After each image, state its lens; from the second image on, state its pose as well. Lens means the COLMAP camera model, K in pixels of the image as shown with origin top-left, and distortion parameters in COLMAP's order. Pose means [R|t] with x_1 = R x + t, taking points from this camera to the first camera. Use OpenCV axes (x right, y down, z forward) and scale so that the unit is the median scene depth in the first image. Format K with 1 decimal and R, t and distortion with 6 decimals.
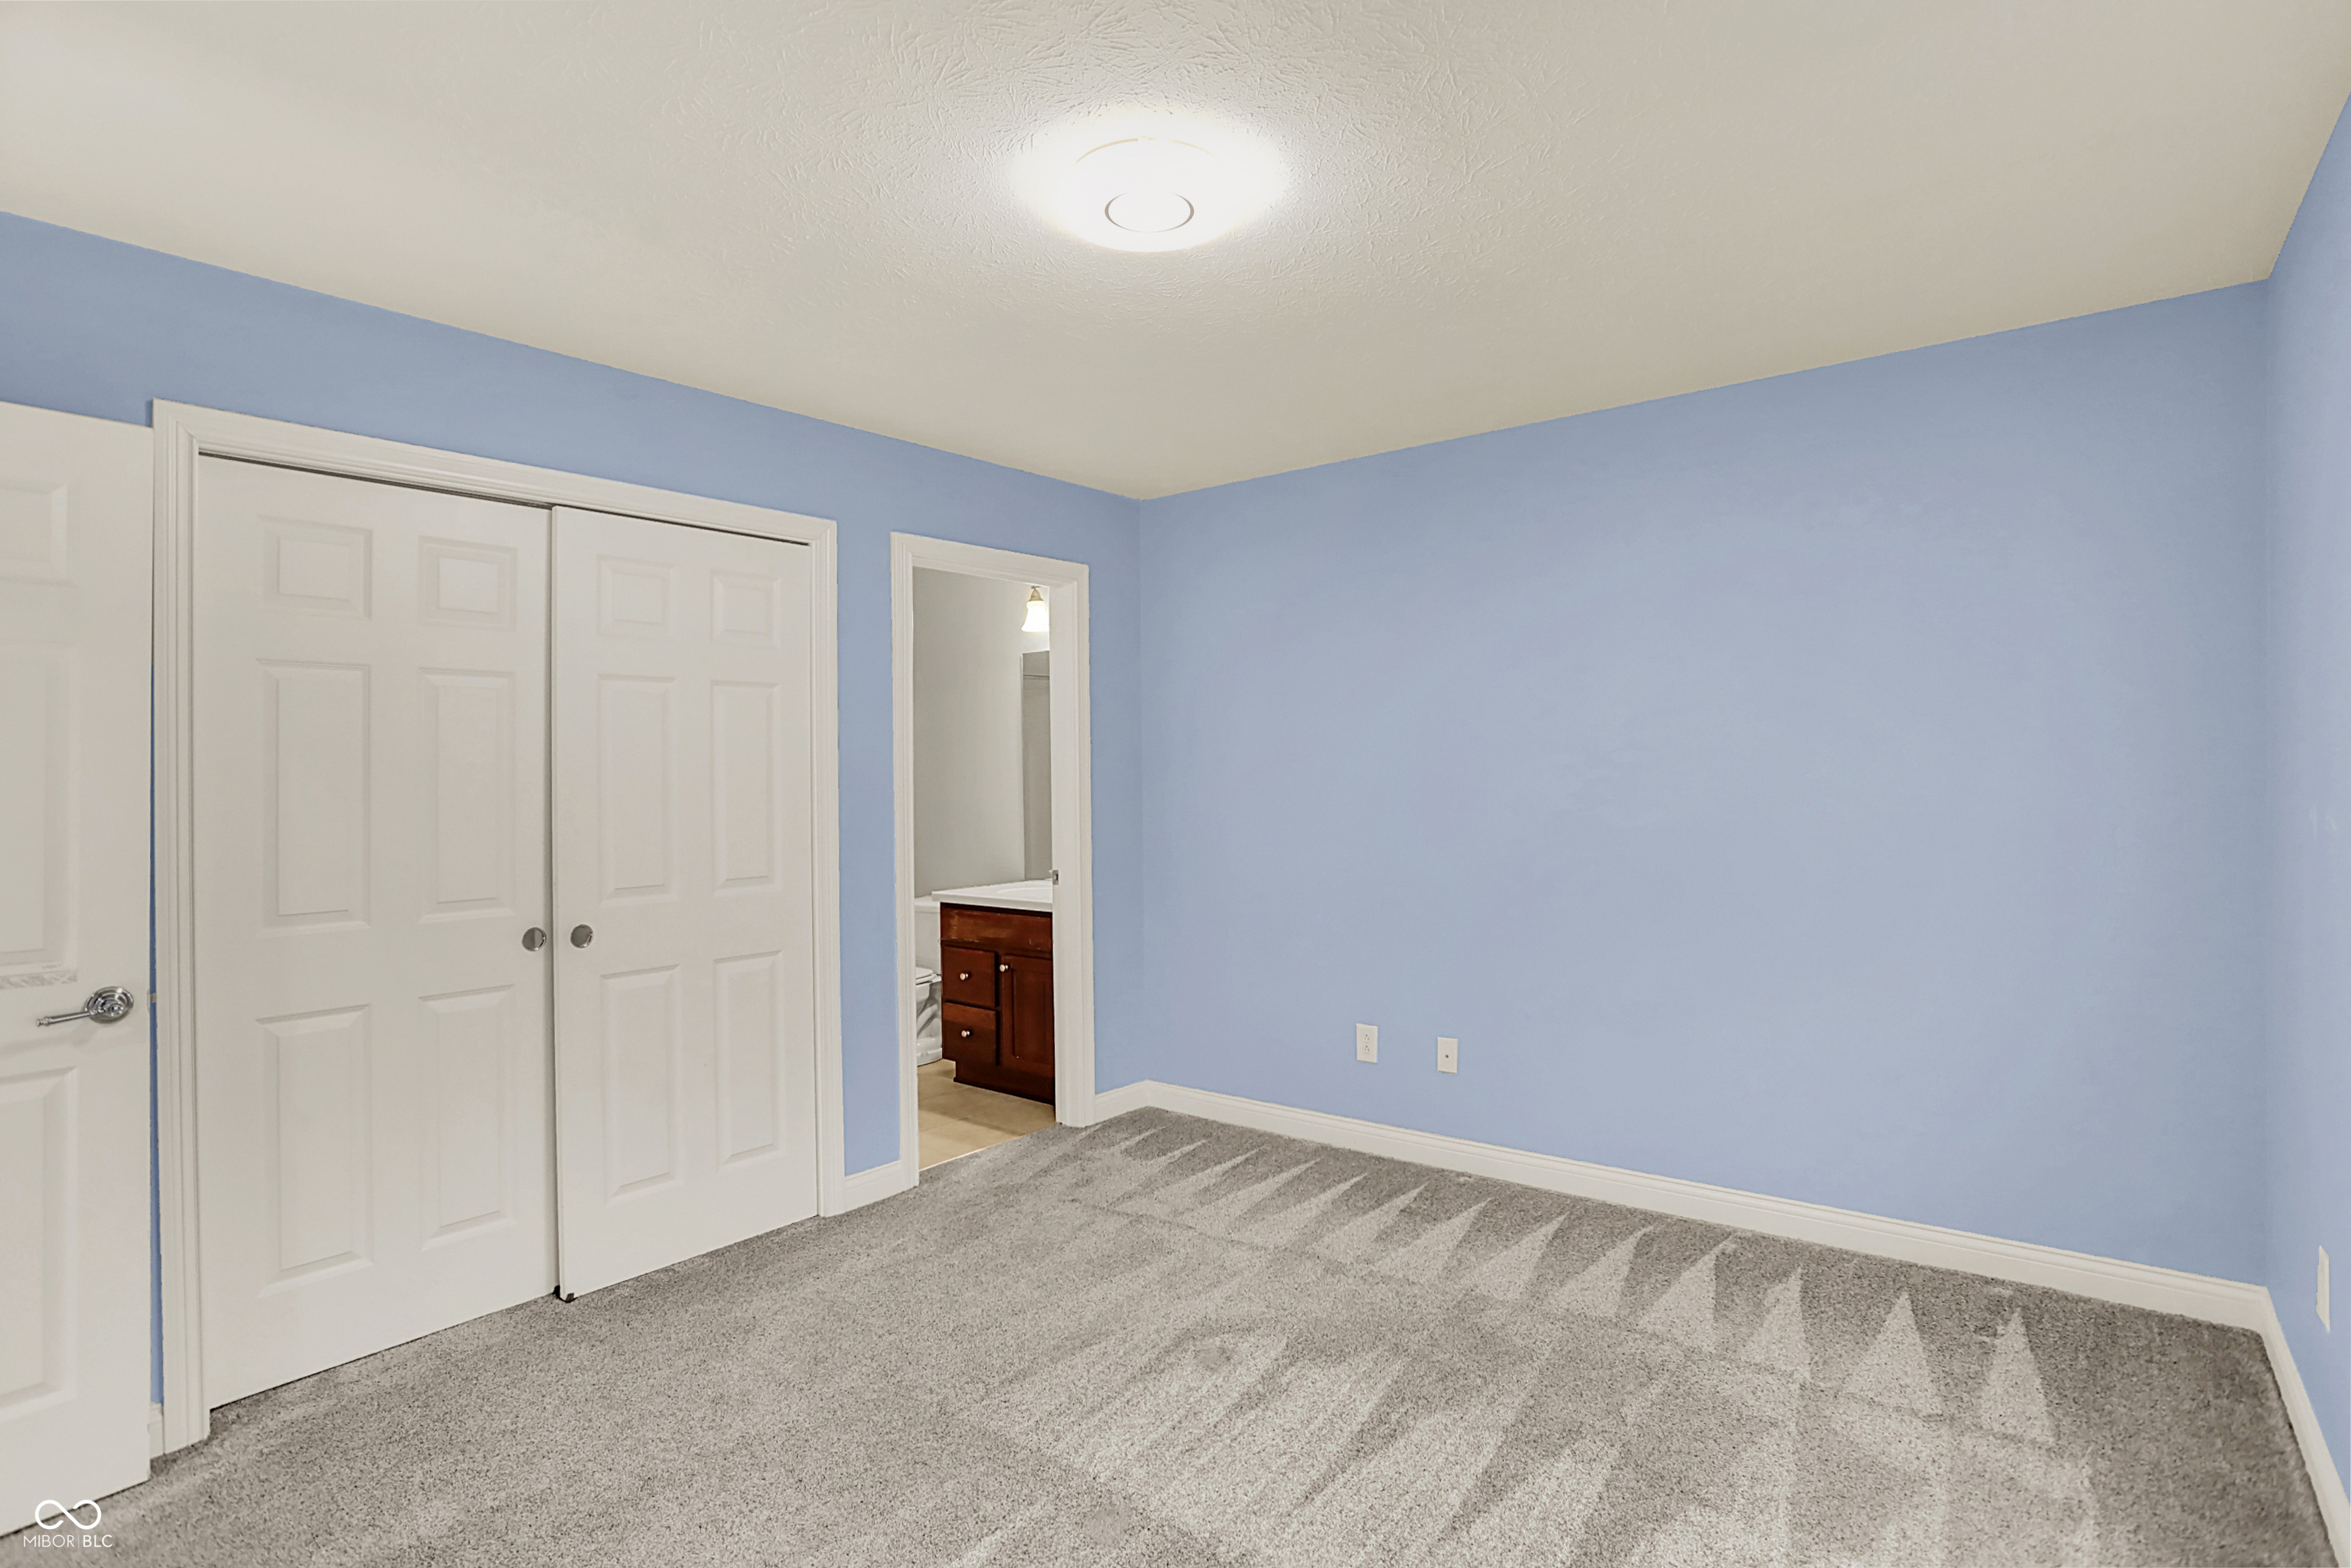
lens RADIAL K [[1181.8, 0, 1175.5], [0, 1181.8, 784.0], [0, 0, 1]] dist [-0.000735, -0.000083]
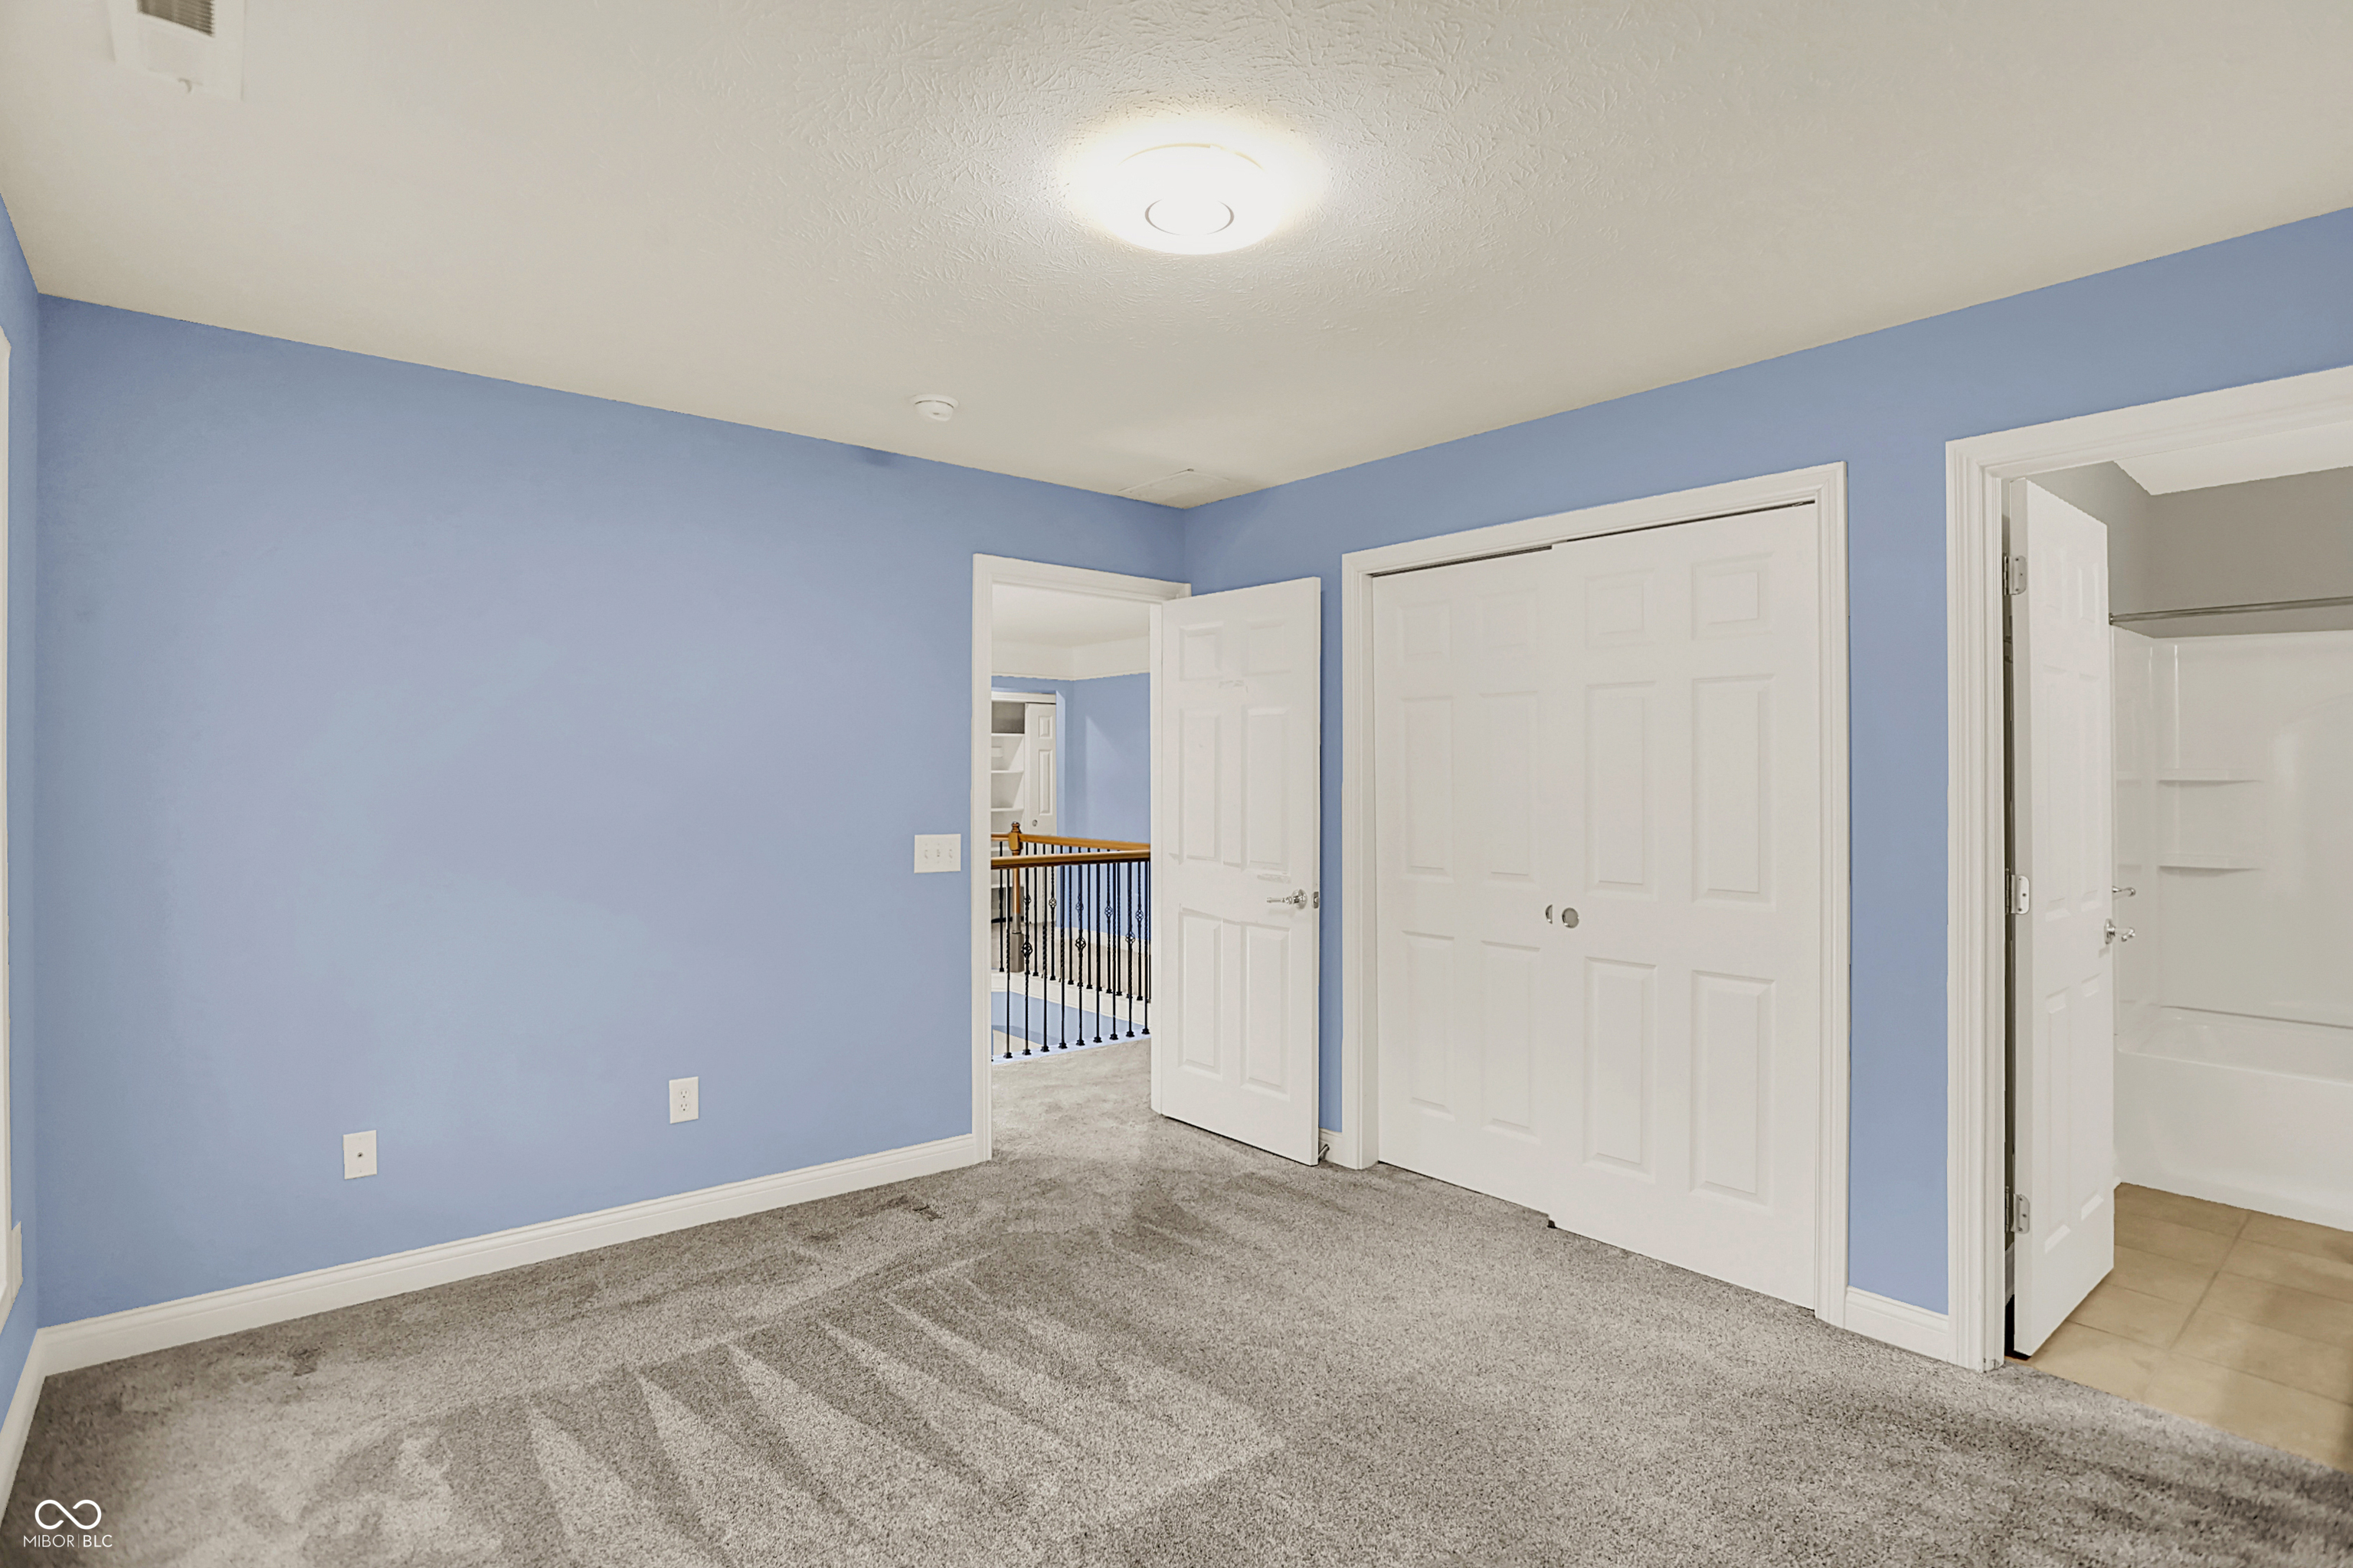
lens RADIAL K [[1198.8, 0, 1176.5], [0, 1198.8, 784.0], [0, 0, 1]] dist [-0.000420, 0.000699]
pose [[-0.202951, 0.011886, -0.979117, 0.669377], [-0.008967, 0.999862, 0.013996, -0.012773], [0.979148, 0.011620, -0.202816, 0.808424]]
